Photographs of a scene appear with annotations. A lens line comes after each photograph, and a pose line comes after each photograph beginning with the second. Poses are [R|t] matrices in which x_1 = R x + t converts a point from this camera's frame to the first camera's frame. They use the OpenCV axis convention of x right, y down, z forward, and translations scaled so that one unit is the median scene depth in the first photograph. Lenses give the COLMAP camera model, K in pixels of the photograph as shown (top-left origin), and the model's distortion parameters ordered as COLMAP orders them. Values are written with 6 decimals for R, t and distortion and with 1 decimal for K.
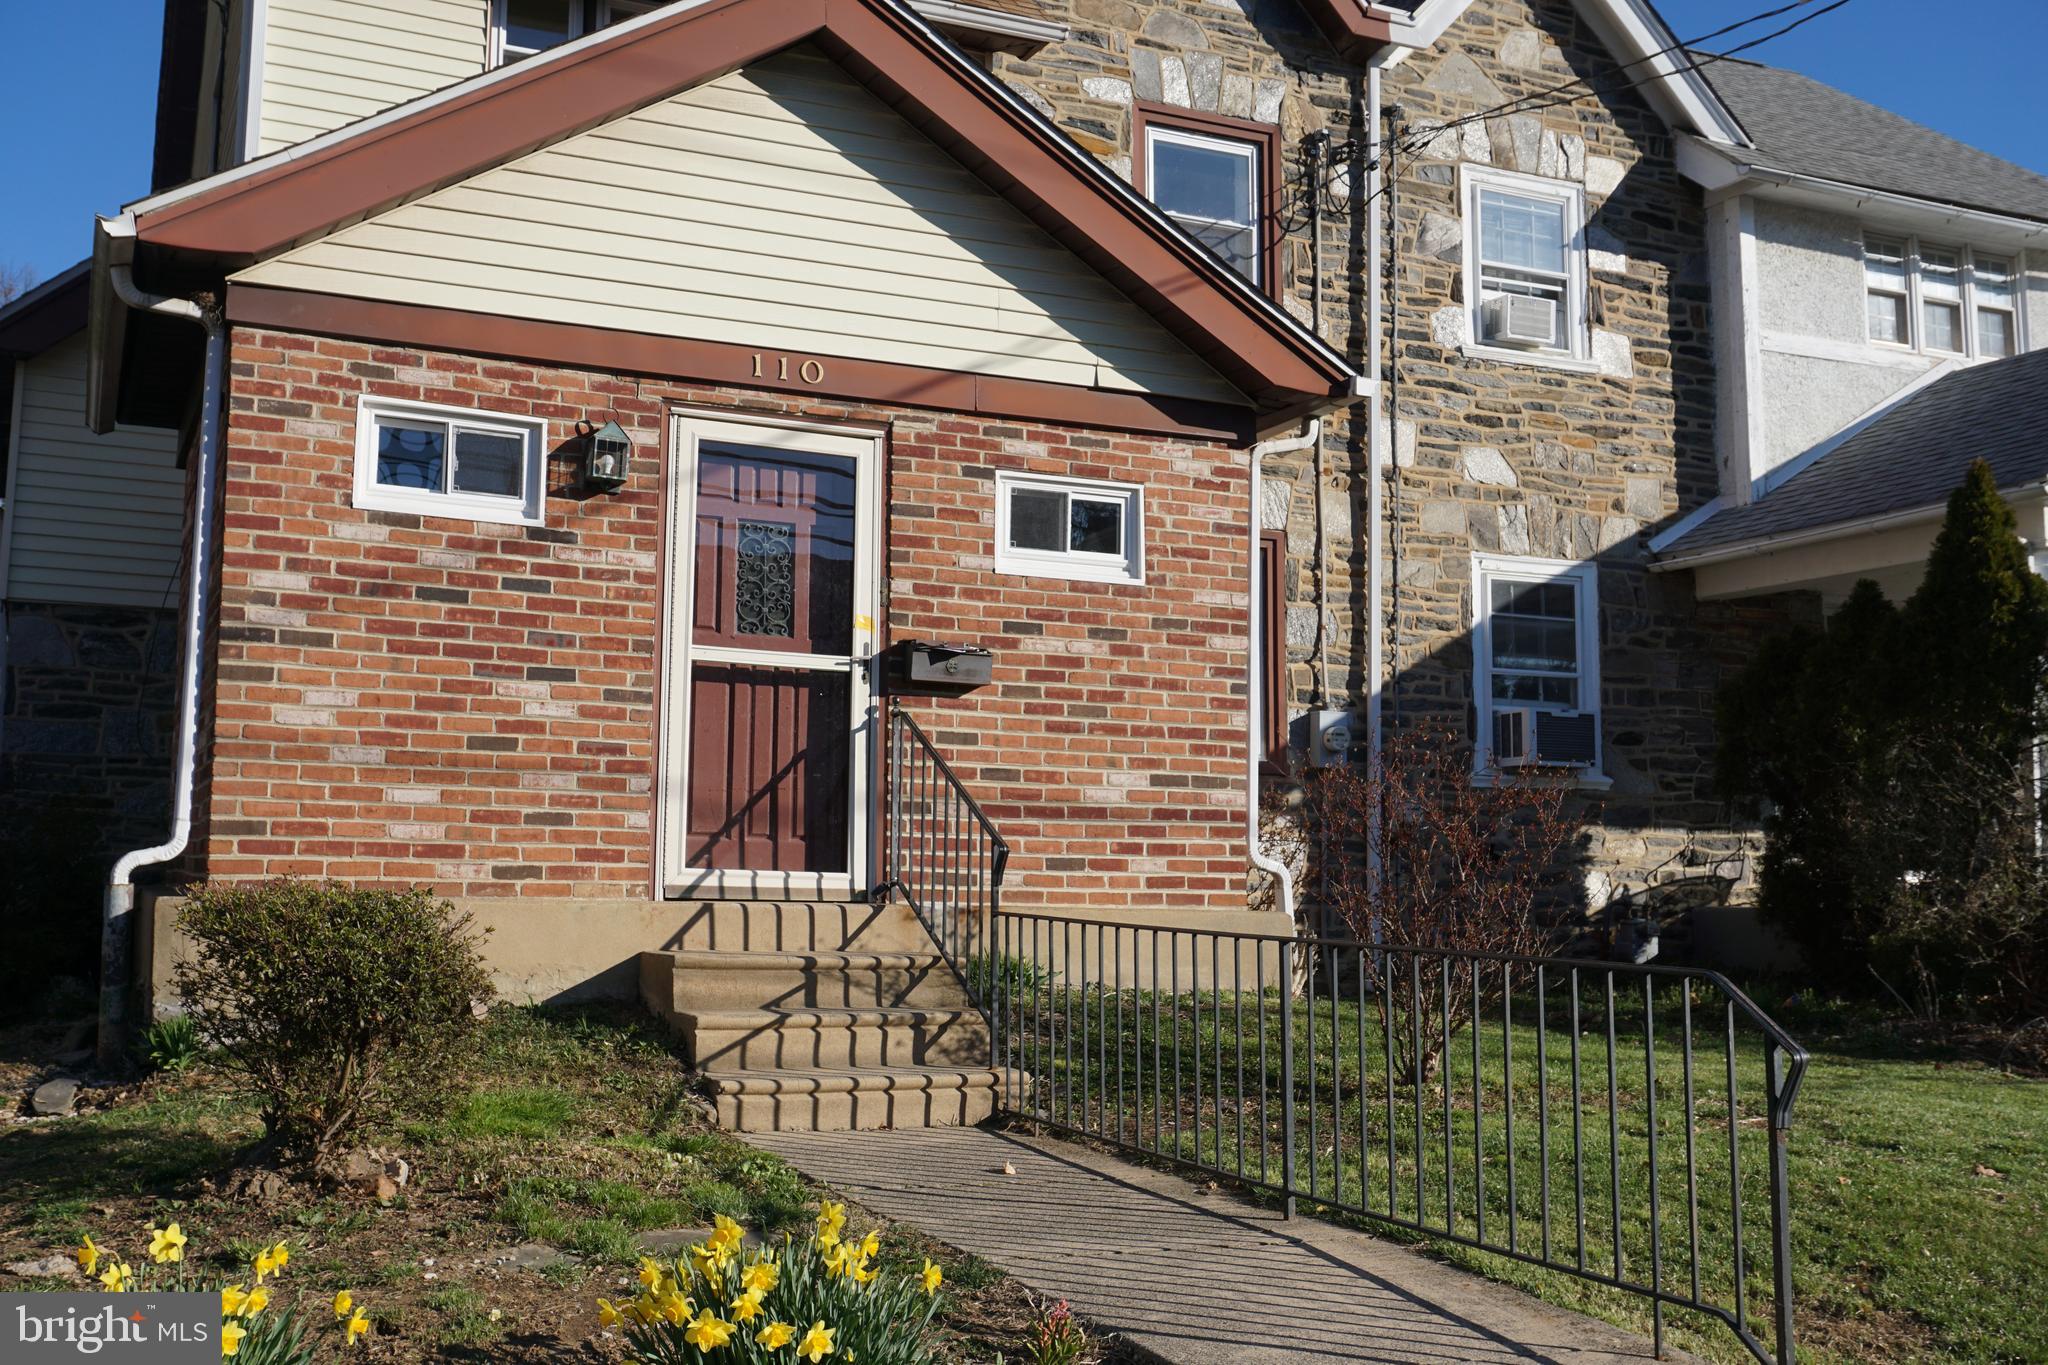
lens RADIAL K [[2093.1, 0, 1023.0], [0, 2093.1, 682.4], [0, 0, 1]] dist [0.019047, 0.000000]
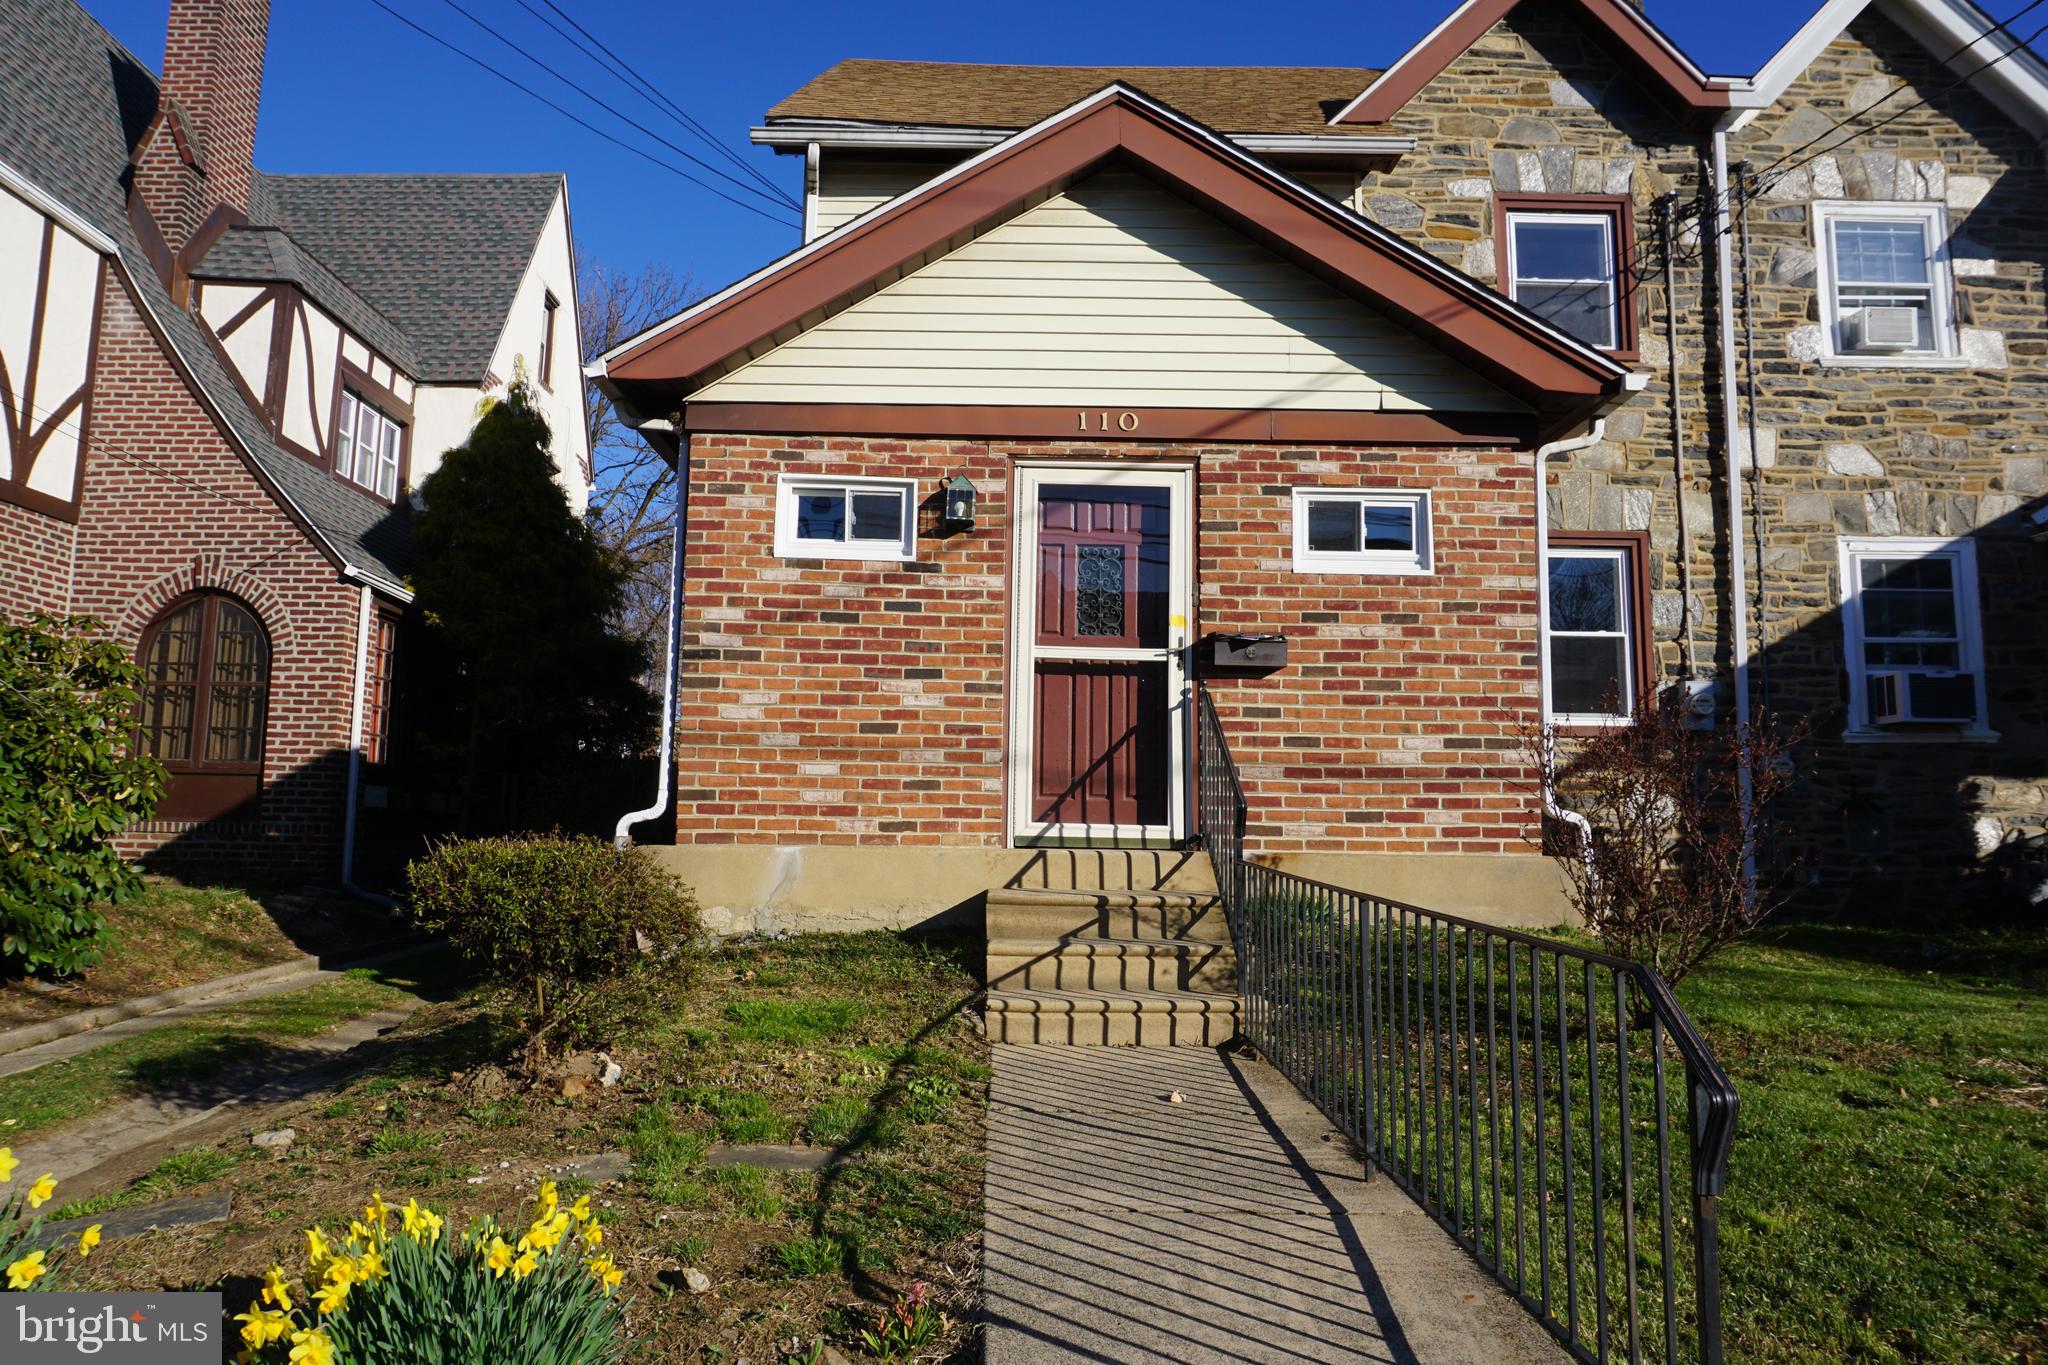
lens RADIAL K [[1377.4, 0, 1033.3], [0, 1377.4, 676.6], [0, 0, 1]] dist [-0.029452, 0.026321]
pose [[0.916018, -0.047007, -0.398373, 0.160031], [0.041665, 0.998888, -0.022063, 0.017700], [0.398967, 0.003611, 0.916958, 0.221444]]
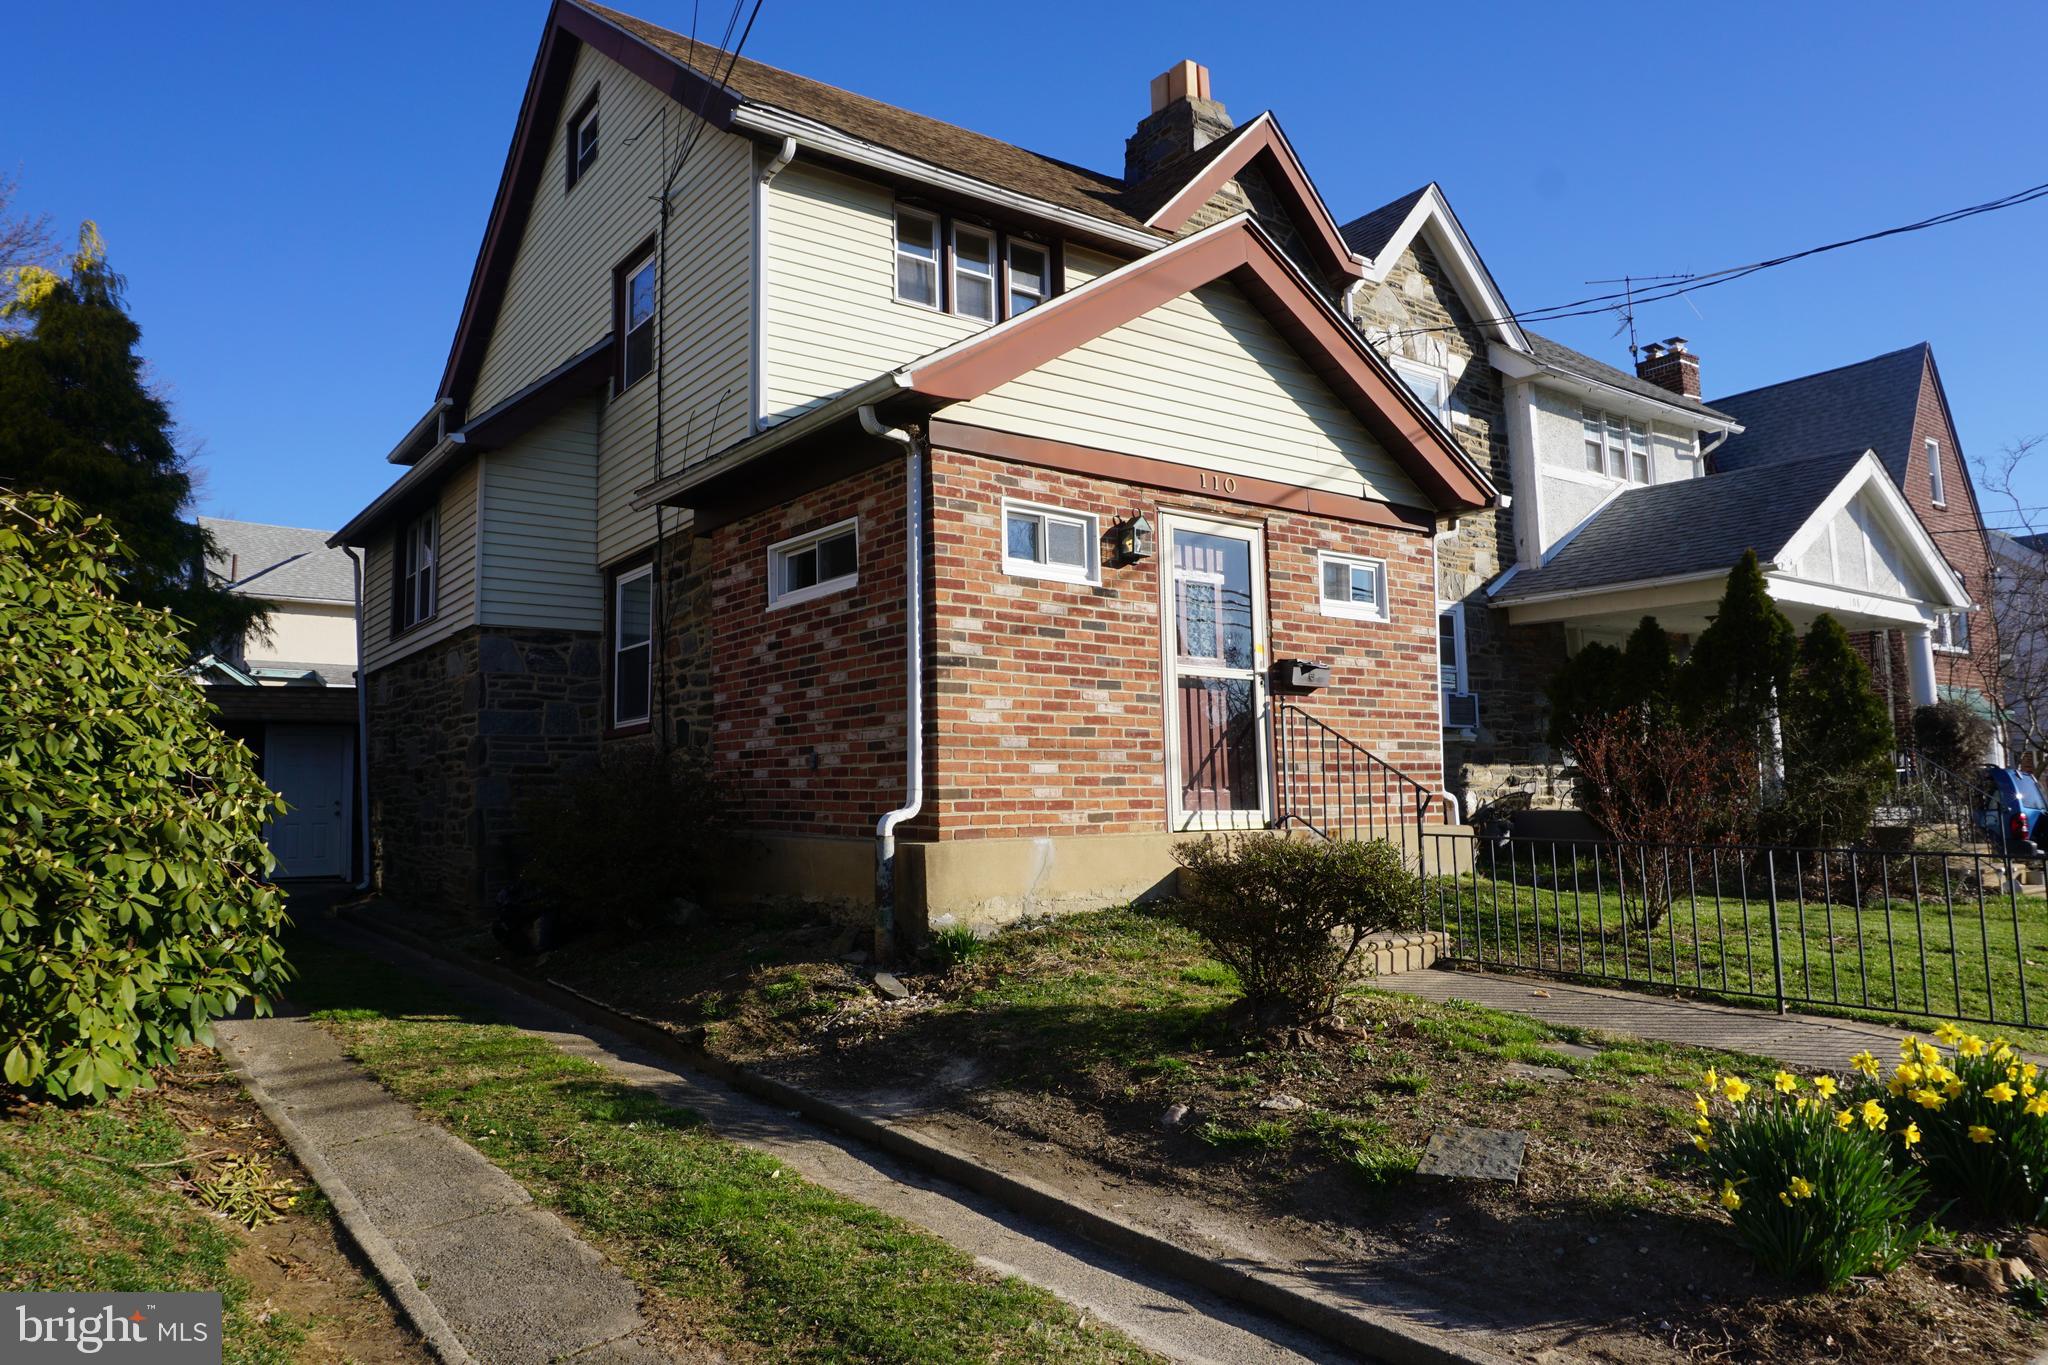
lens RADIAL K [[1377.4, 0, 1058.1], [0, 1377.4, 680.1], [0, 0, 1]] dist [-0.029452, 0.026321]
pose [[0.972819, -0.007384, 0.231448, -0.441874], [0.004602, 0.999911, 0.012557, -0.017983], [-0.231520, -0.011151, 0.972766, 0.044202]]
